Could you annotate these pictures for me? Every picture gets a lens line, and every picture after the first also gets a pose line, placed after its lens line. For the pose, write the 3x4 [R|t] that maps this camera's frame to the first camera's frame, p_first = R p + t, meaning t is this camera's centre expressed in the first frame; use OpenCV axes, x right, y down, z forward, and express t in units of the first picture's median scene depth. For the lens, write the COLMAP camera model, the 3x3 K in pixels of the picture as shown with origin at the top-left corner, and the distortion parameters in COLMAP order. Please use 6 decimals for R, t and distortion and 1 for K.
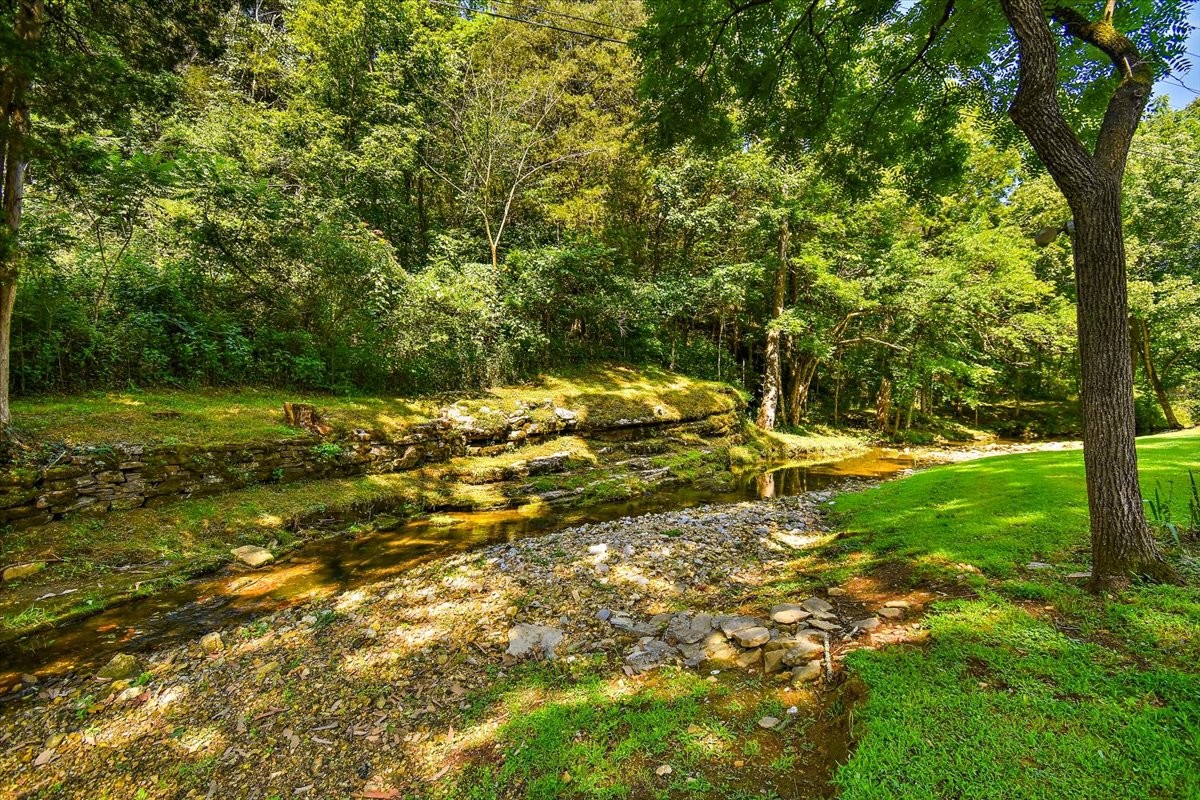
lens RADIAL K [[571.5, 0, 599.2], [0, 571.5, 397.3], [0, 0, 1]] dist [-0.003404, -0.000289]
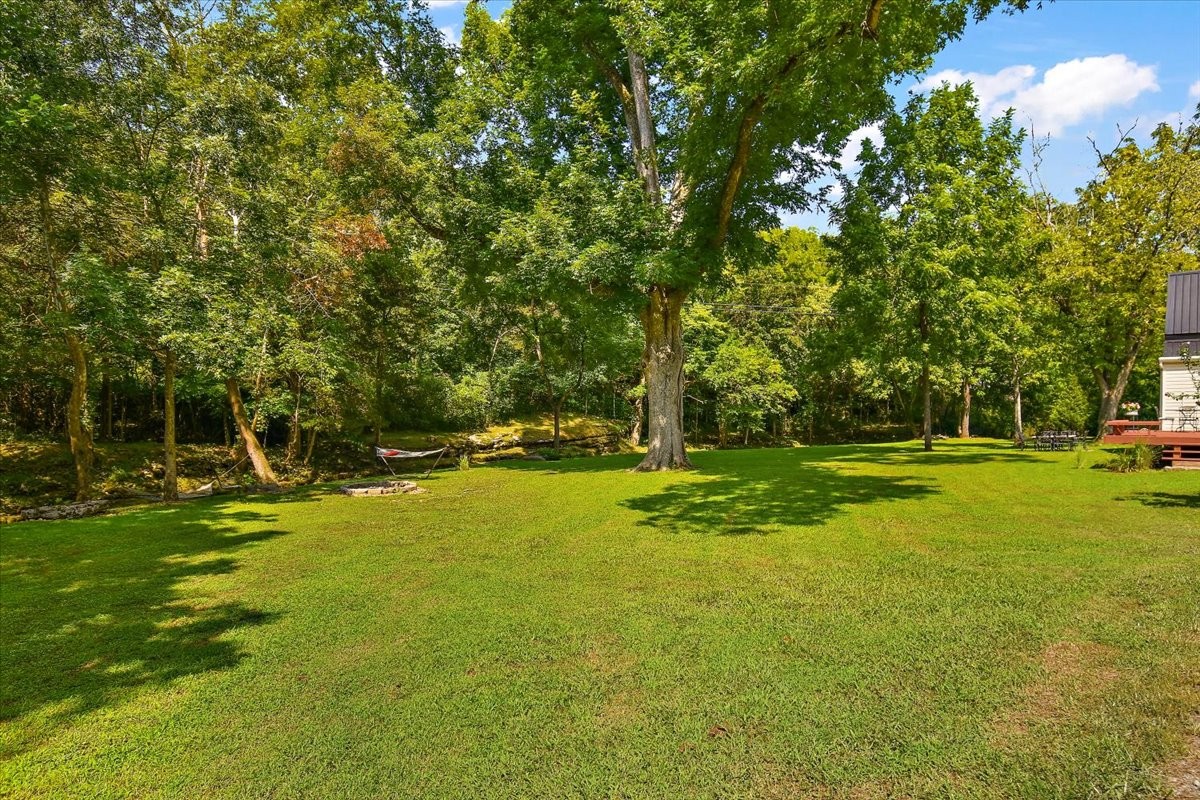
lens RADIAL K [[724.7, 0, 599.6], [0, 724.7, 410.4], [0, 0, 1]] dist [-0.005606, -0.000318]
pose [[0.998318, -0.009809, -0.057149, 0.448335], [0.009536, 0.999942, -0.005047, -0.067747], [0.057195, 0.004493, 0.998353, -1.987343]]
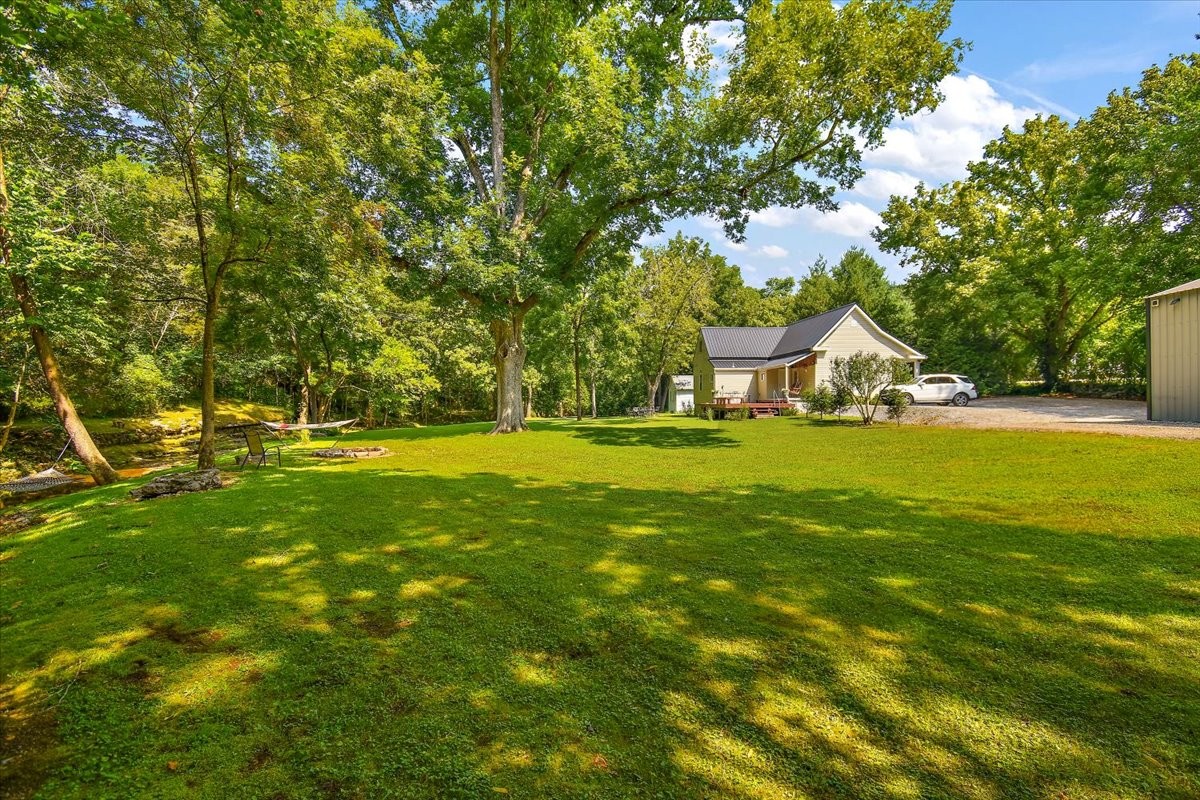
lens RADIAL K [[544.5, 0, 617.1], [0, 544.5, 412.1], [0, 0, 1]] dist [0.005956, -0.016138]
pose [[0.735363, -0.020692, 0.677357, -0.311383], [0.013602, 0.999783, 0.015775, -0.029264], [-0.677537, -0.002387, 0.735485, -1.844257]]
